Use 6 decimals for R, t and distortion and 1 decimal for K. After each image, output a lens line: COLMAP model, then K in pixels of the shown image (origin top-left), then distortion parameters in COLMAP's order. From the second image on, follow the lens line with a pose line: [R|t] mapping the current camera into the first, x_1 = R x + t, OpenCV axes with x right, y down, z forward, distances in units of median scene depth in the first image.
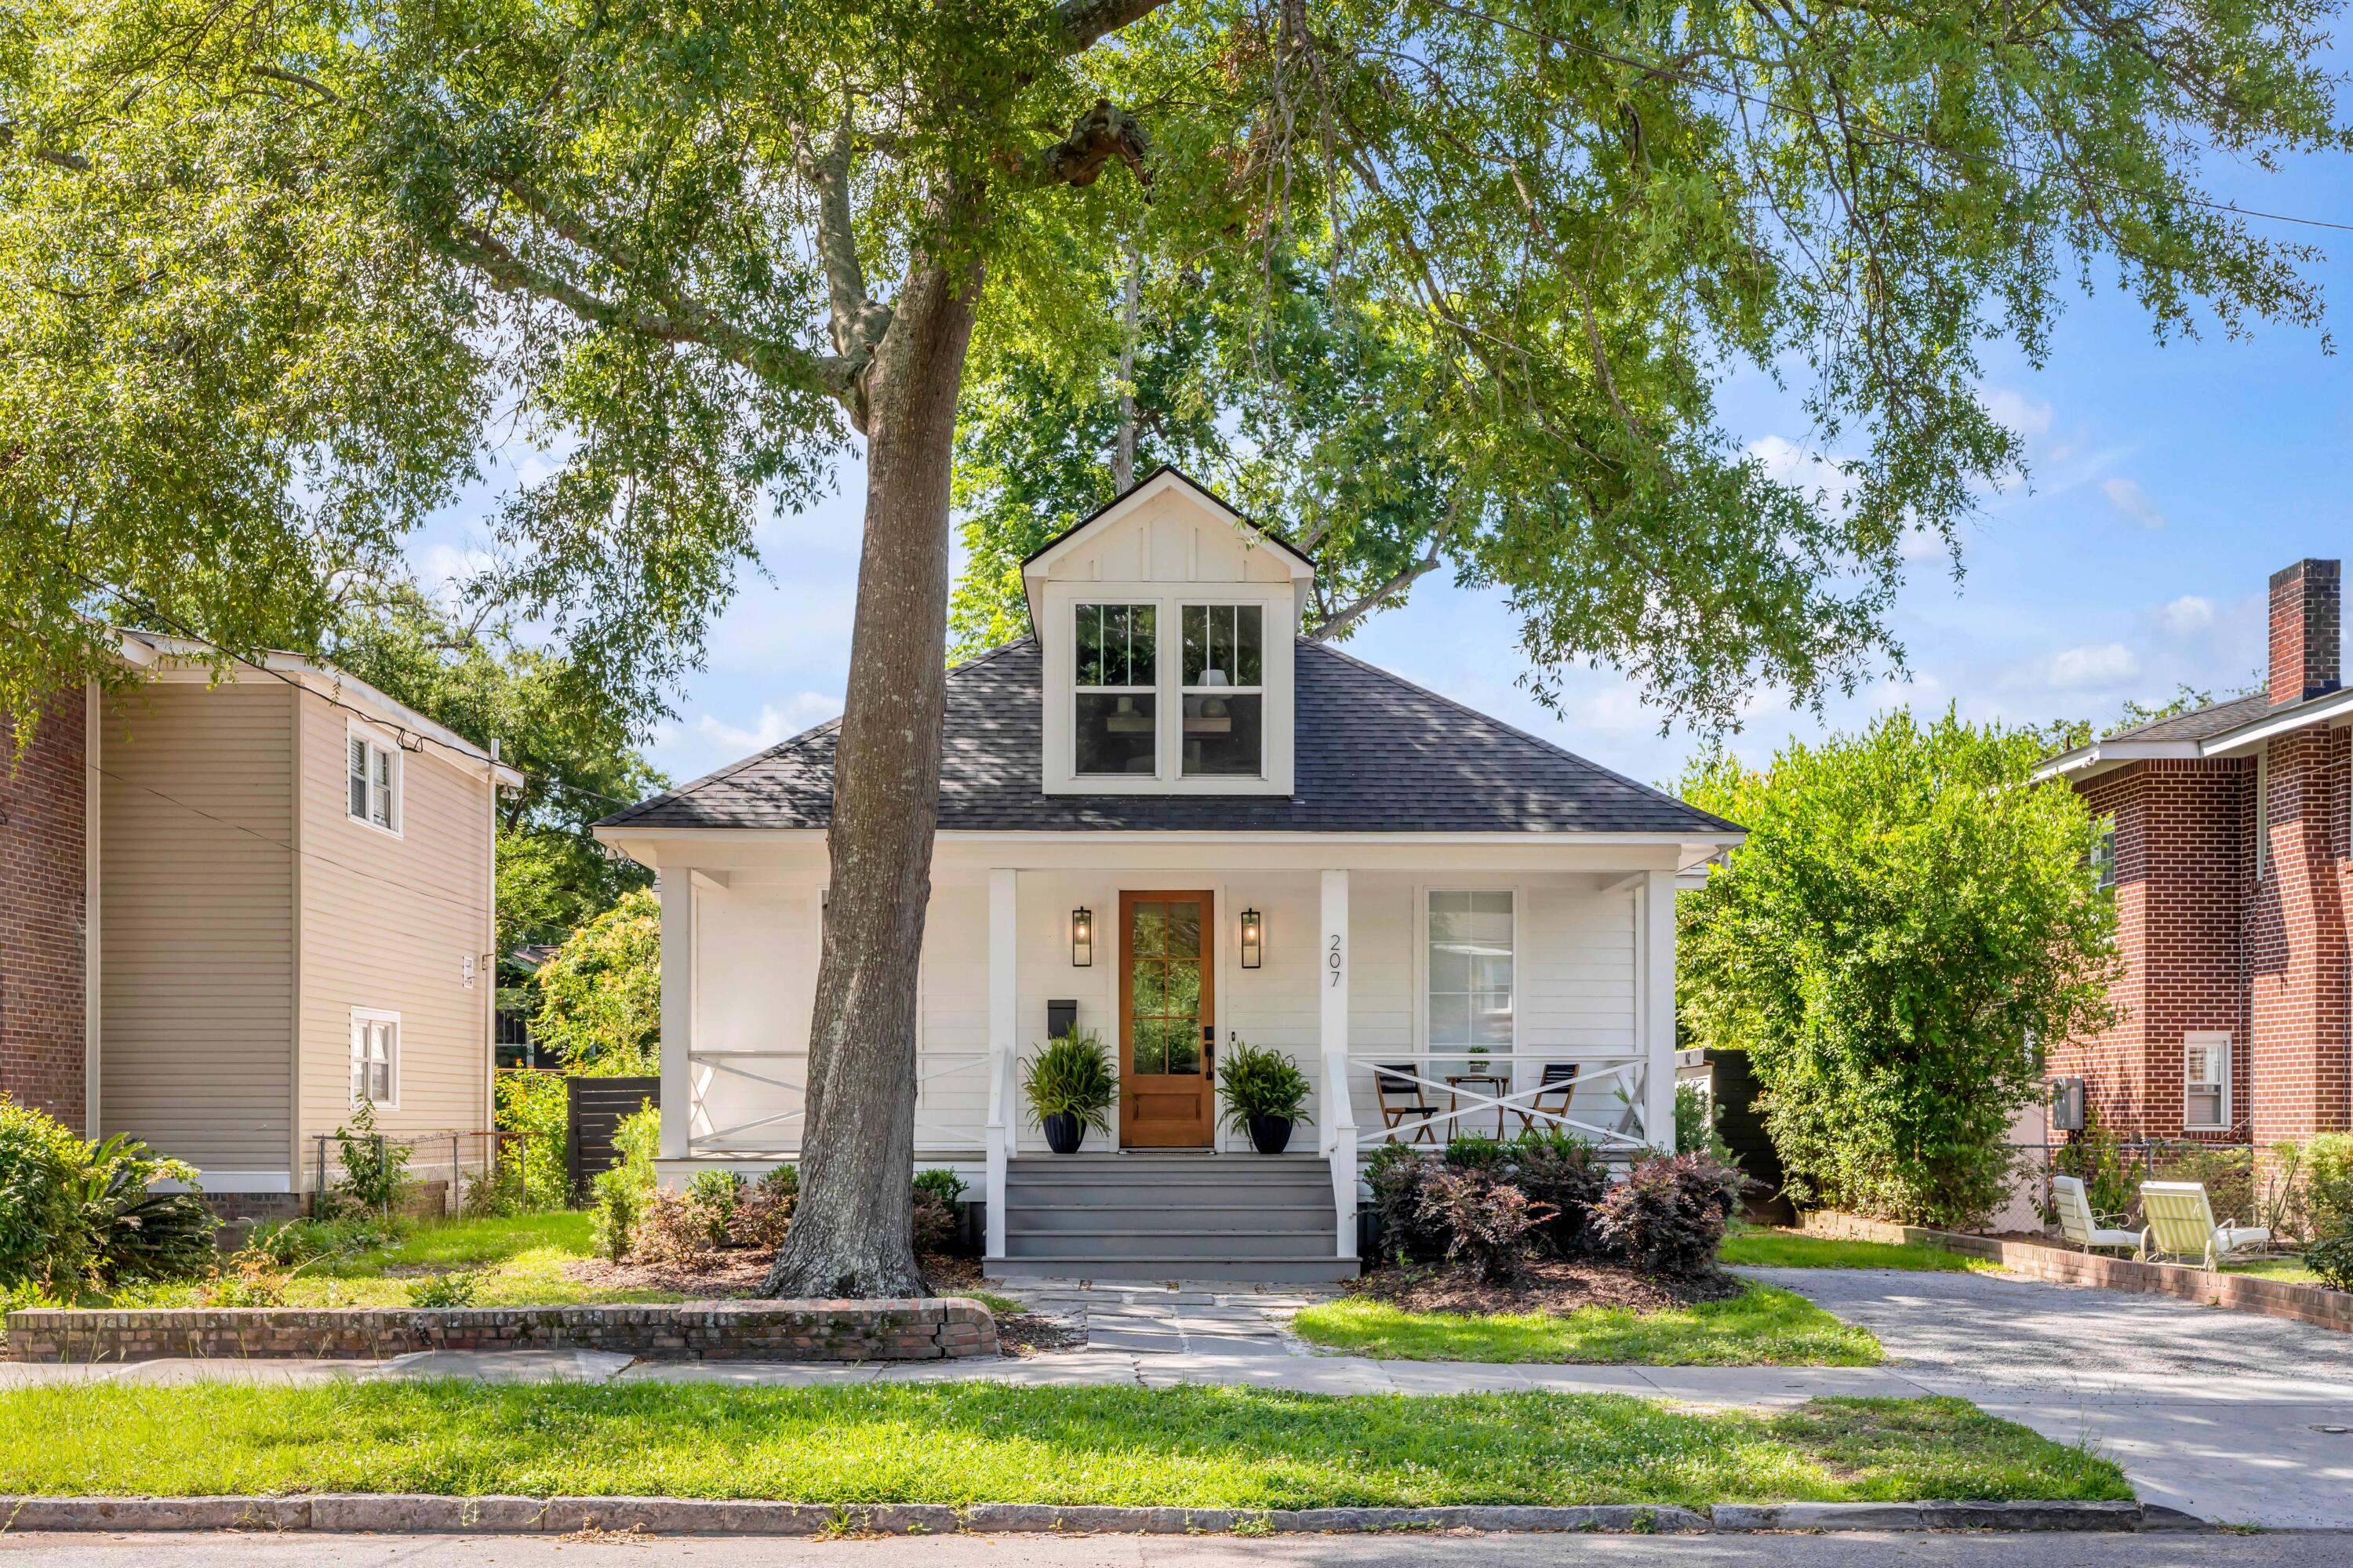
lens RADIAL K [[1076.9, 0, 1175.0], [0, 1076.9, 783.7], [0, 0, 1]] dist [-0.003249, 0.001659]
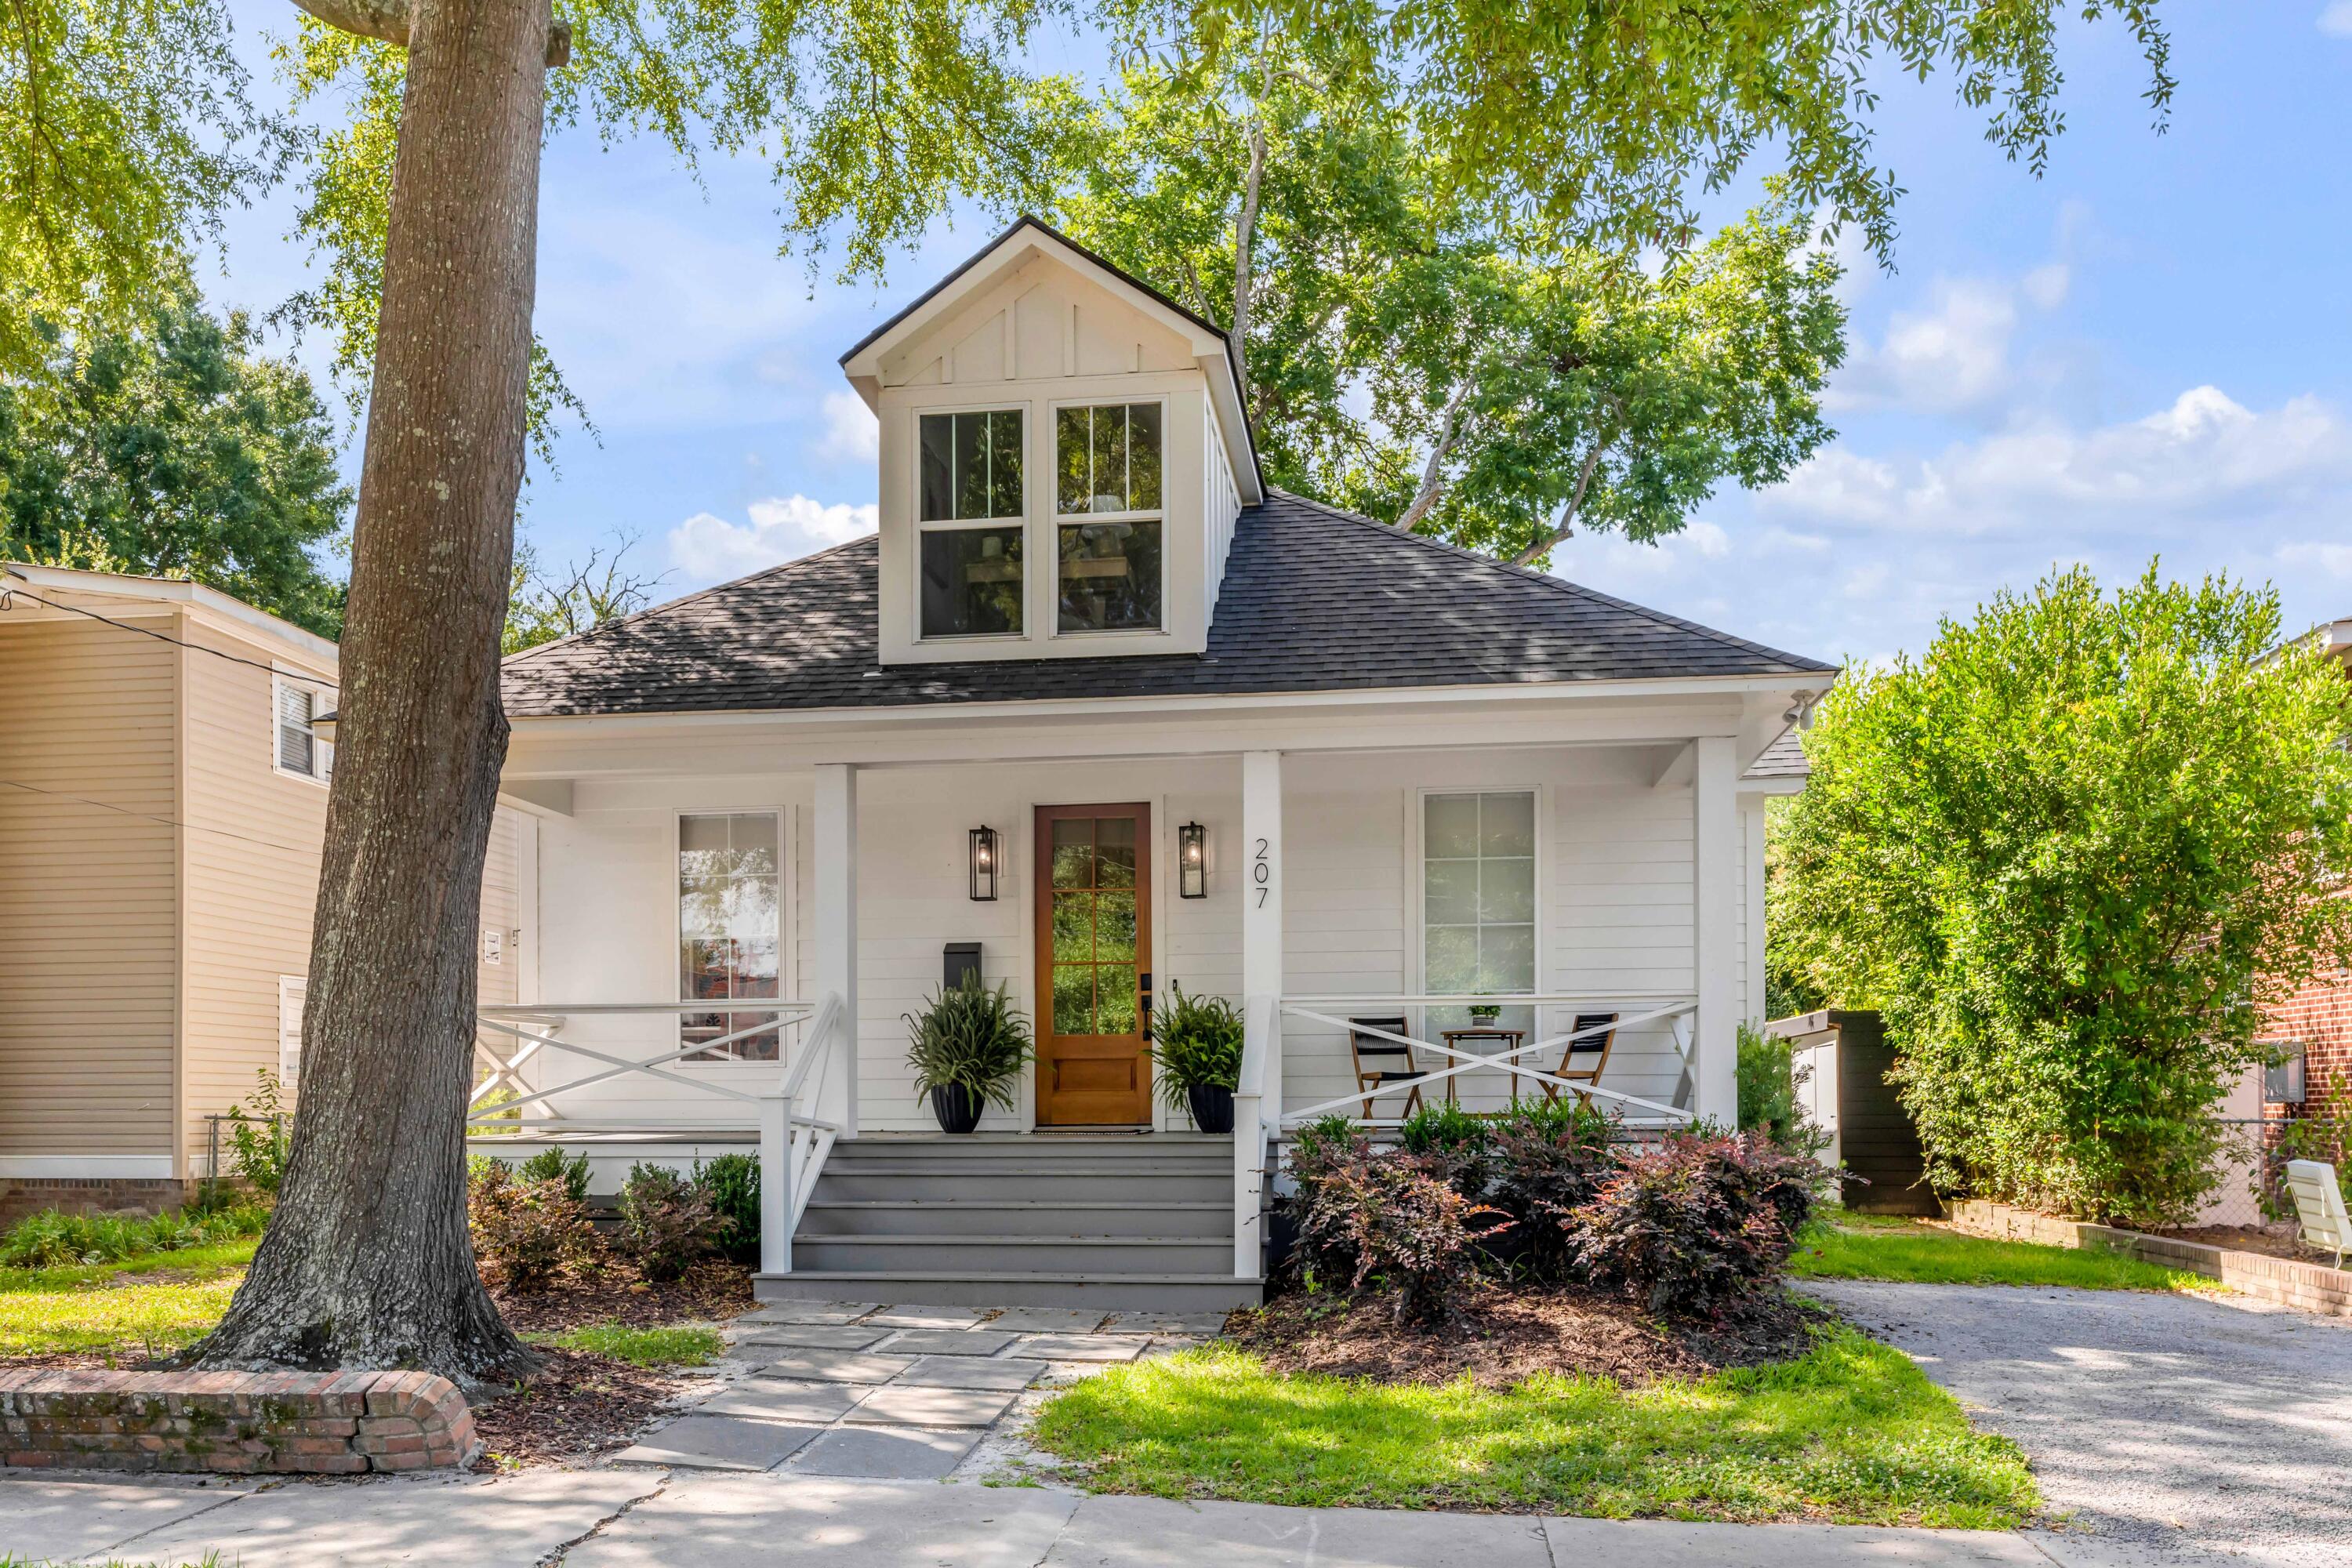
lens RADIAL K [[1076.4, 0, 1225.6], [0, 1076.4, 811.1], [0, 0, 1]] dist [-0.003249, 0.001659]
pose [[0.996812, -0.025291, -0.075678, 0.170477], [0.028252, 0.998866, 0.038315, 0.087598], [0.074623, -0.040331, 0.996396, 0.252261]]
